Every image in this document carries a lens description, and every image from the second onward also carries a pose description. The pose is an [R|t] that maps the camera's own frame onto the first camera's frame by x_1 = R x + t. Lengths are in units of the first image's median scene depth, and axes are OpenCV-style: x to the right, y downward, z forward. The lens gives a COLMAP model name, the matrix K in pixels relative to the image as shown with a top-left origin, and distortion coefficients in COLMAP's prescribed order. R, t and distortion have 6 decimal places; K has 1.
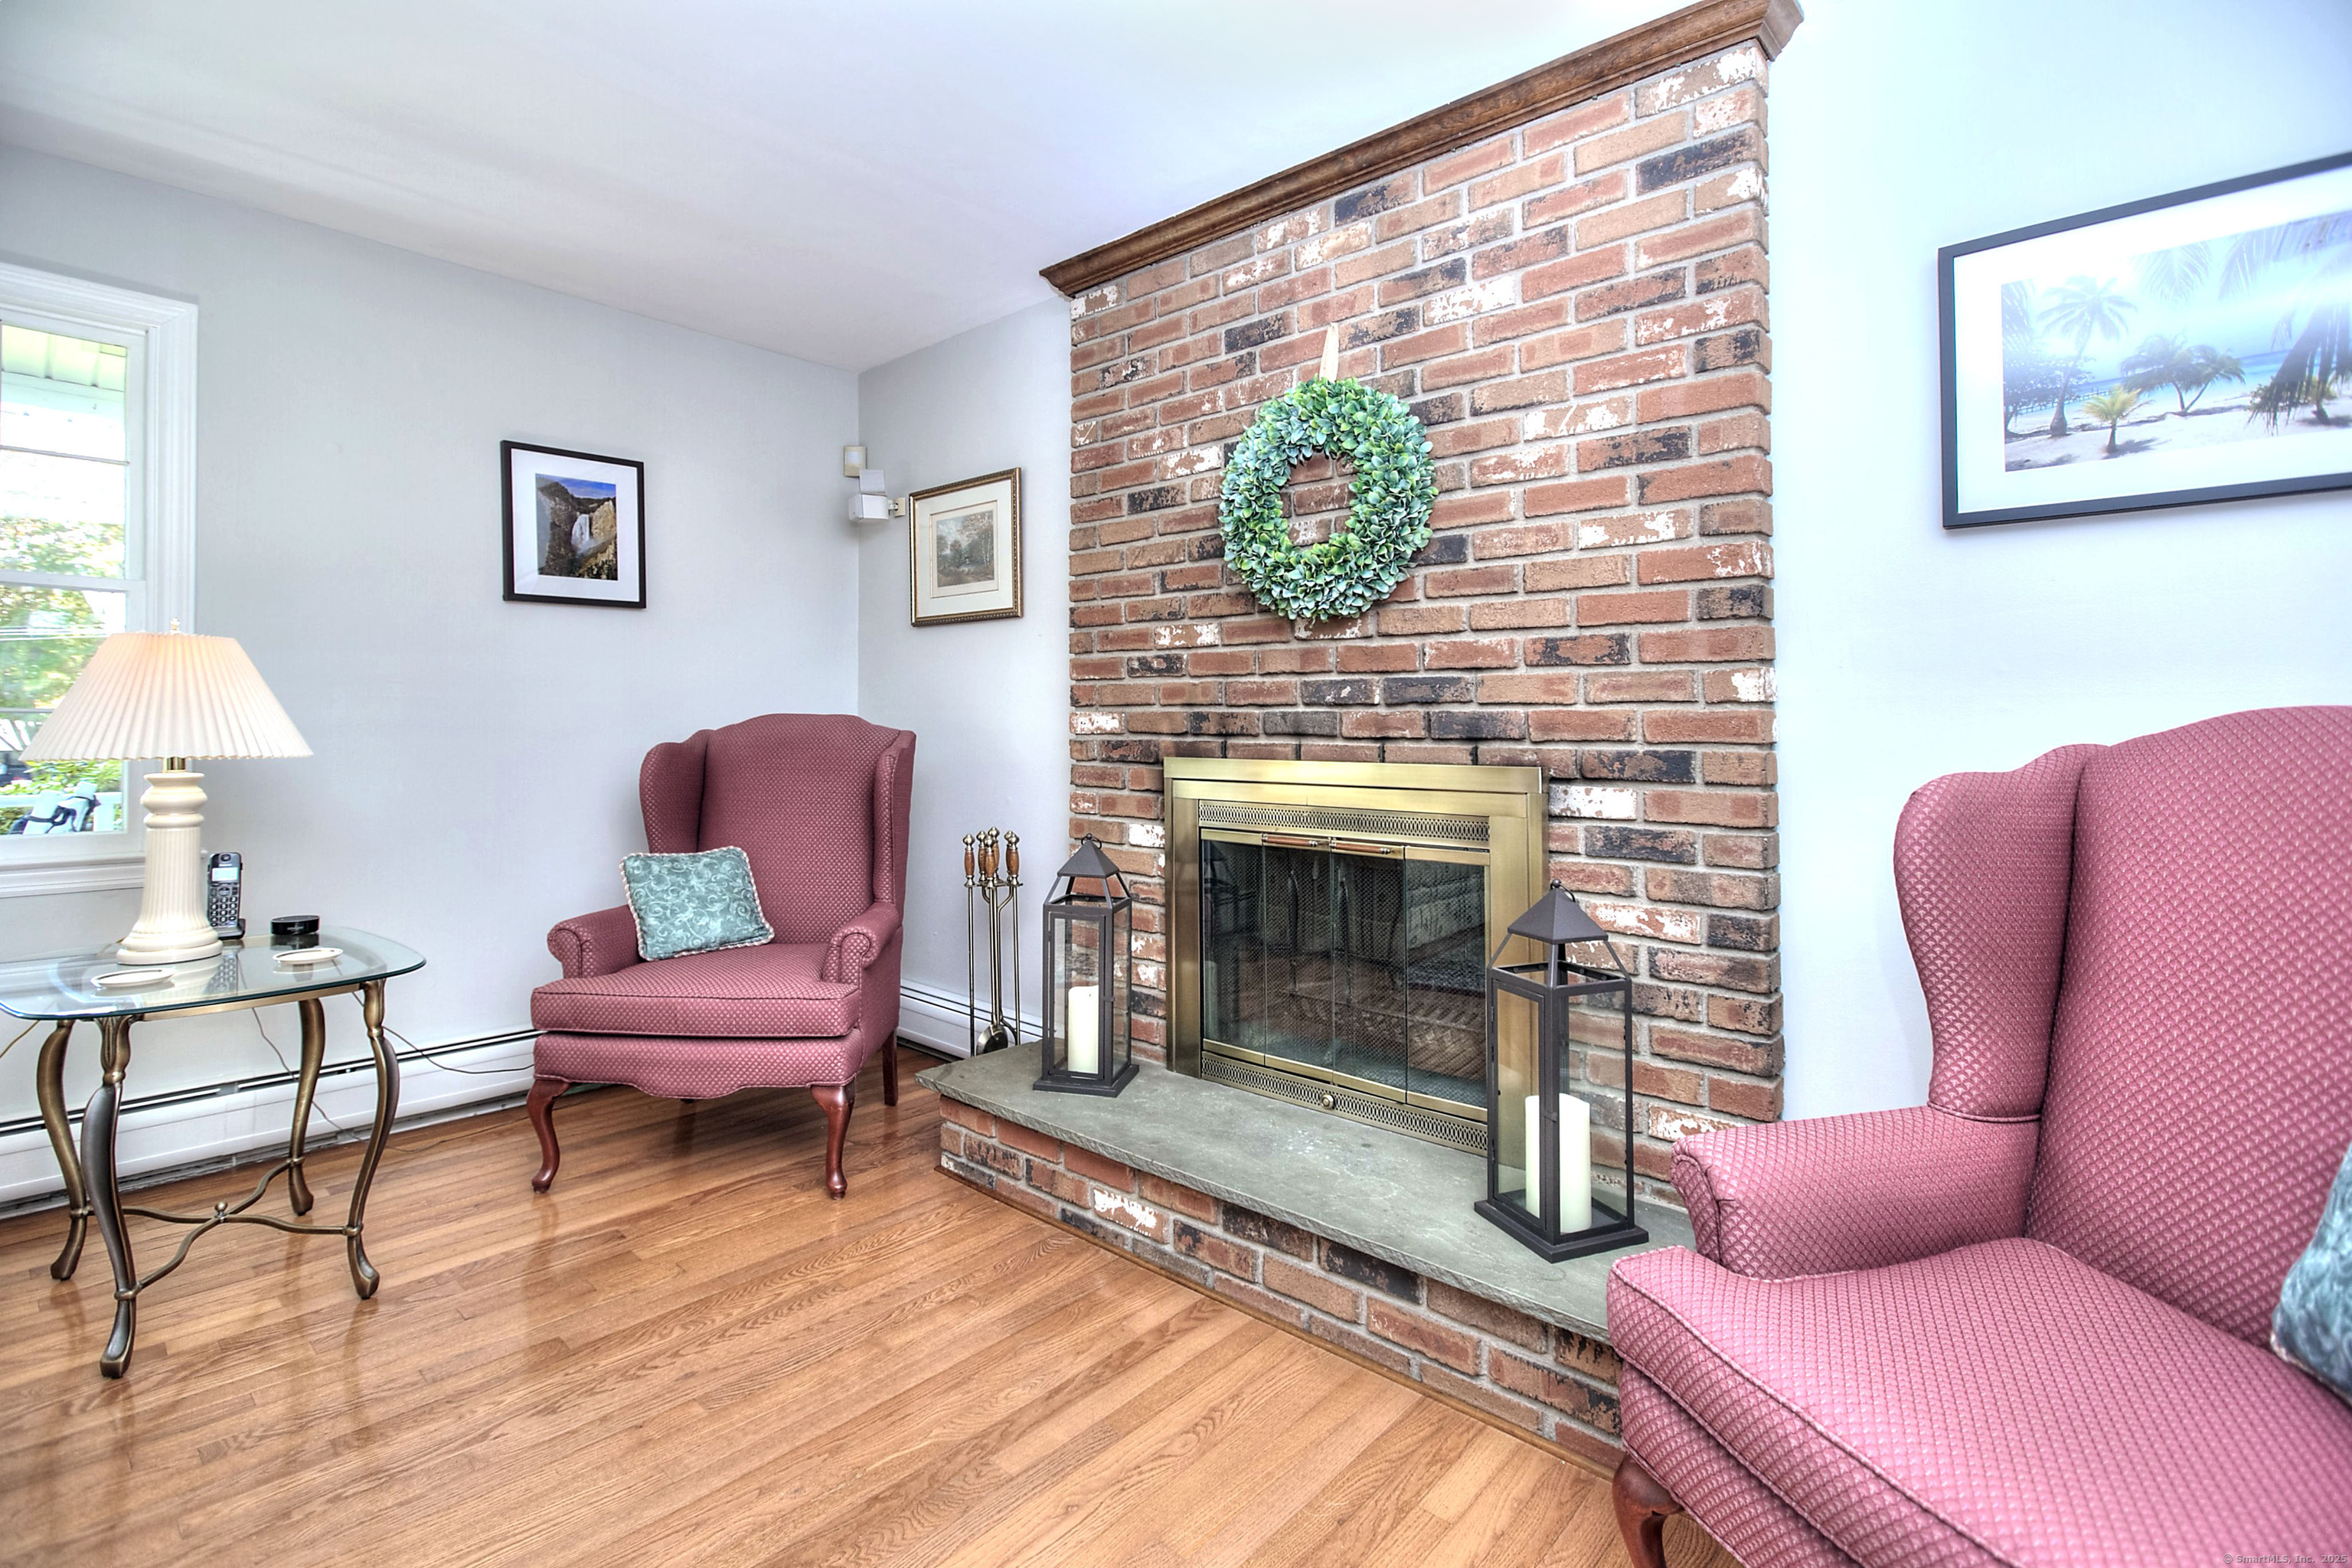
lens RADIAL K [[1055.2, 0, 1116.9], [0, 1055.2, 705.1], [0, 0, 1]] dist [-0.001114, 0.000220]
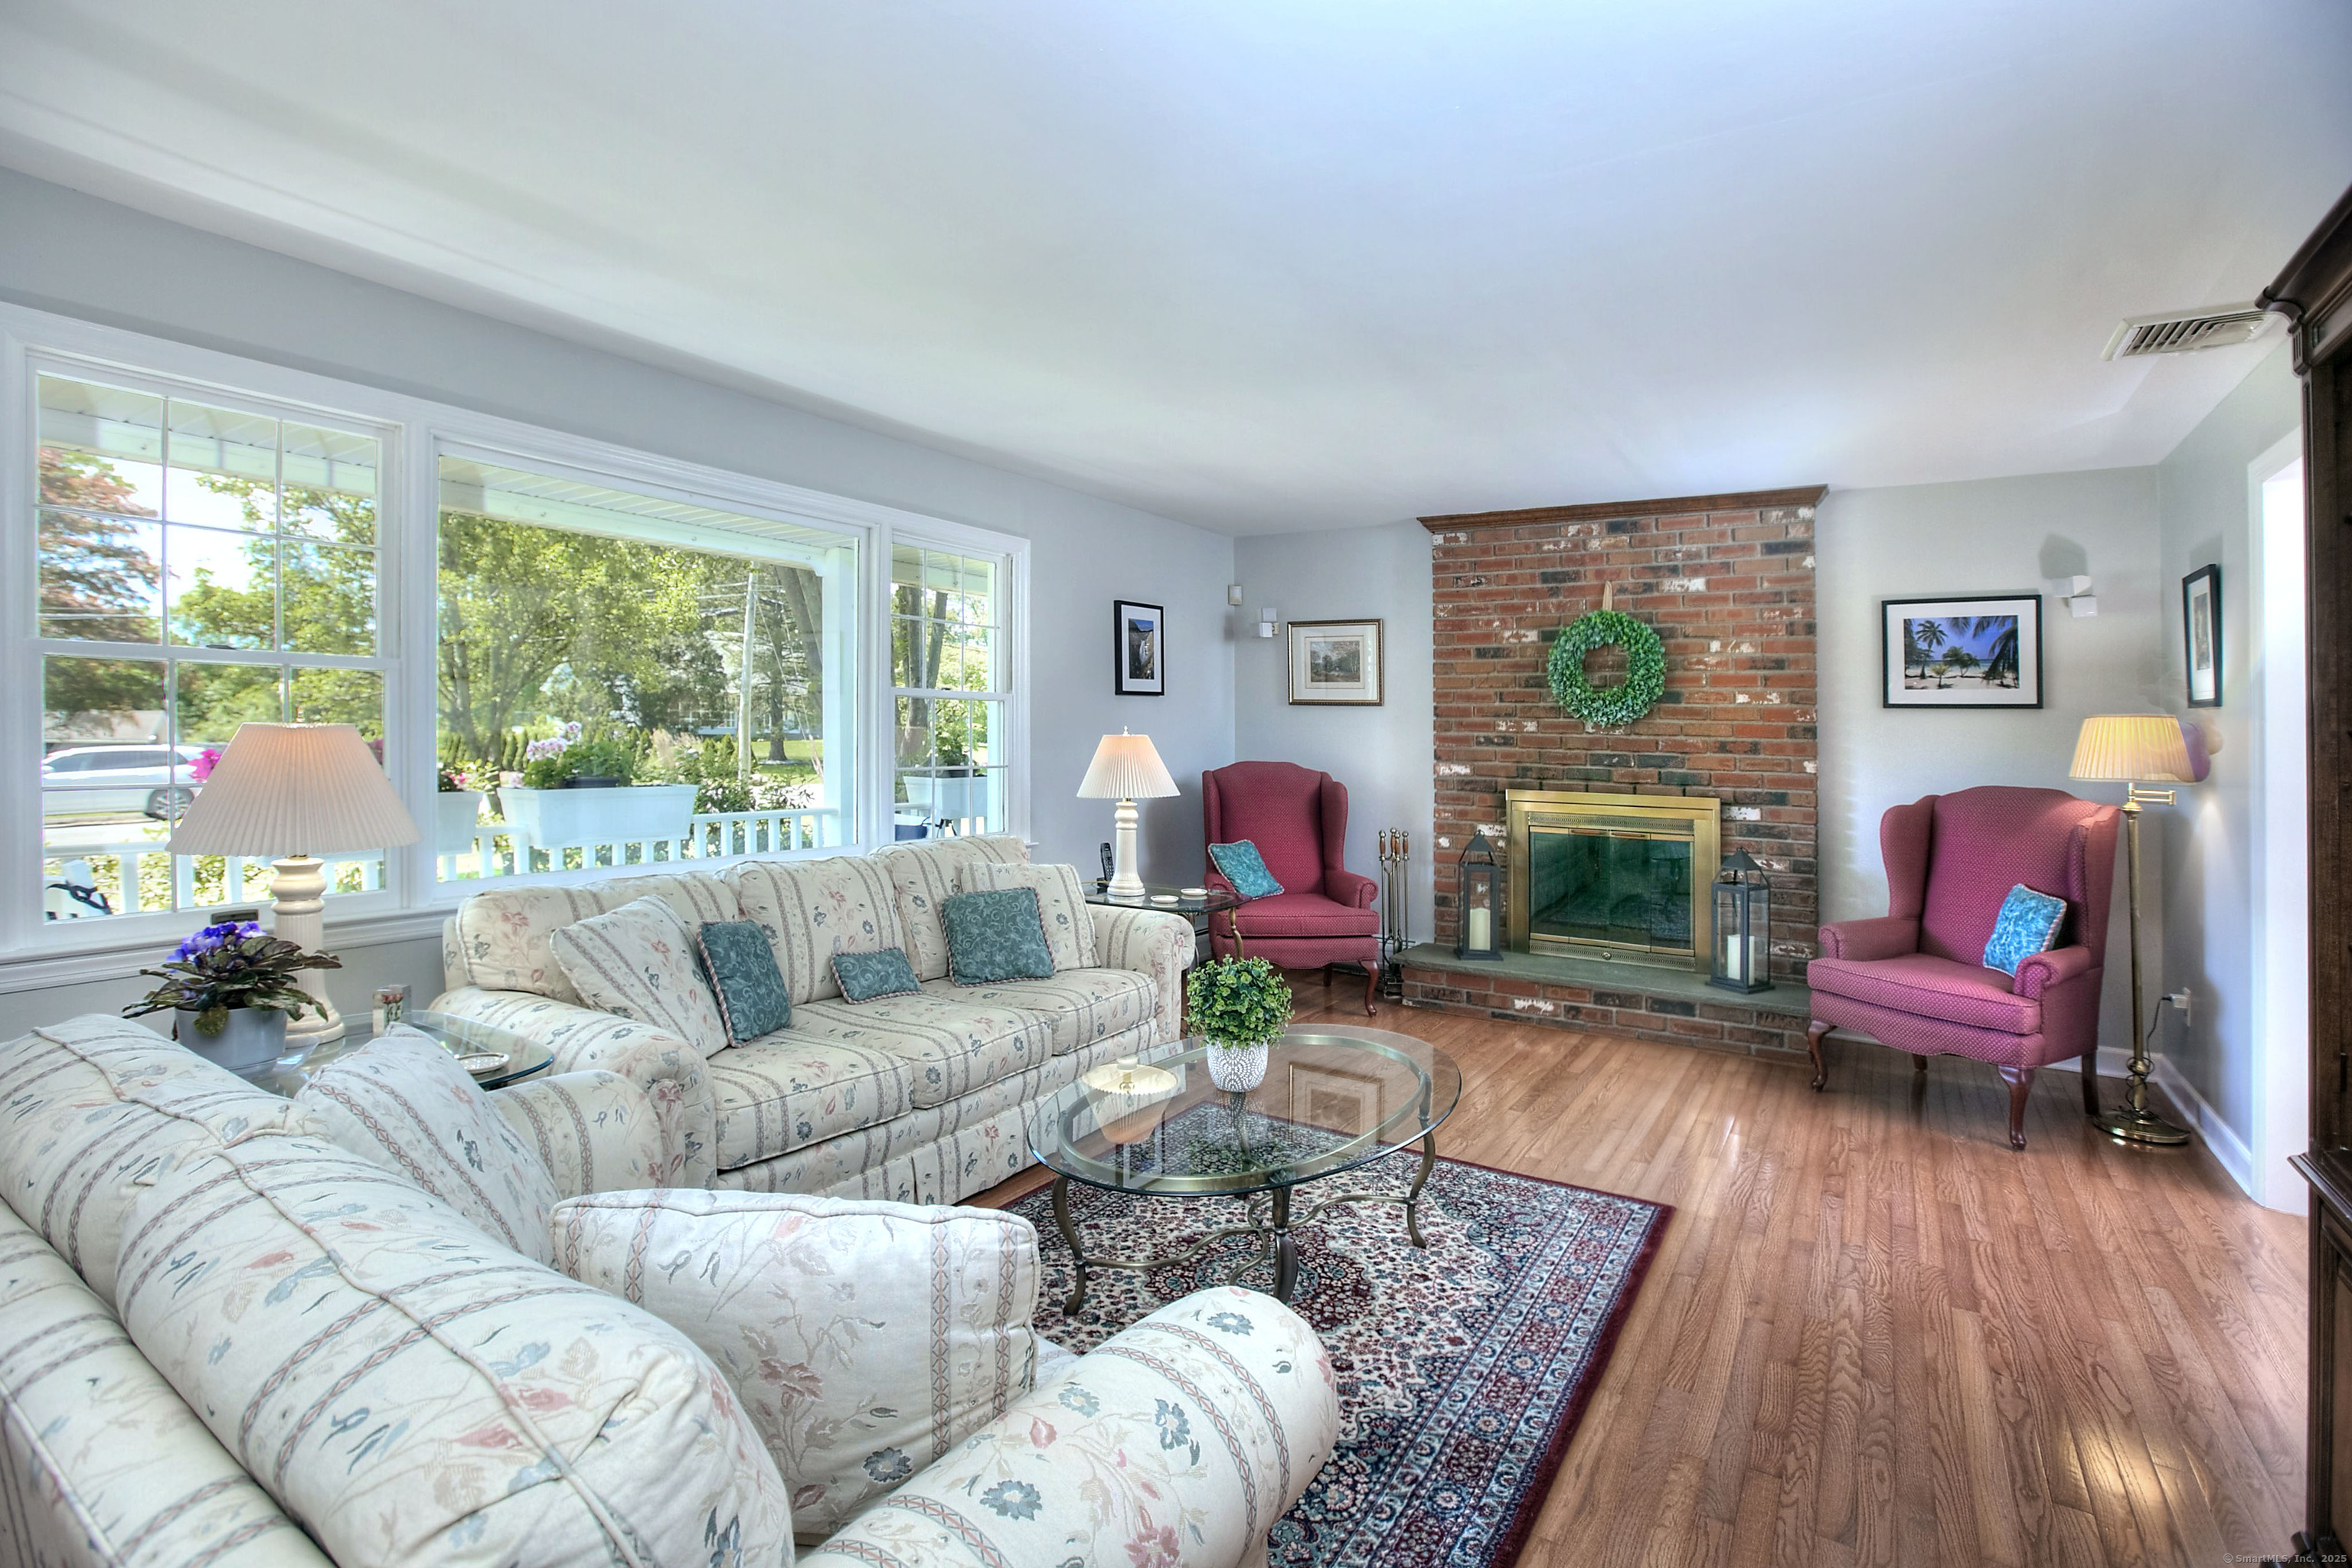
lens RADIAL K [[1106.8, 0, 1177.4], [0, 1106.8, 688.1], [0, 0, 1]] dist [0.001004, 0.000428]
pose [[0.982172, 0.019232, 0.186996, -1.118646], [-0.016373, 0.999724, -0.016819, -0.111050], [-0.187268, 0.013458, 0.982217, -1.058545]]
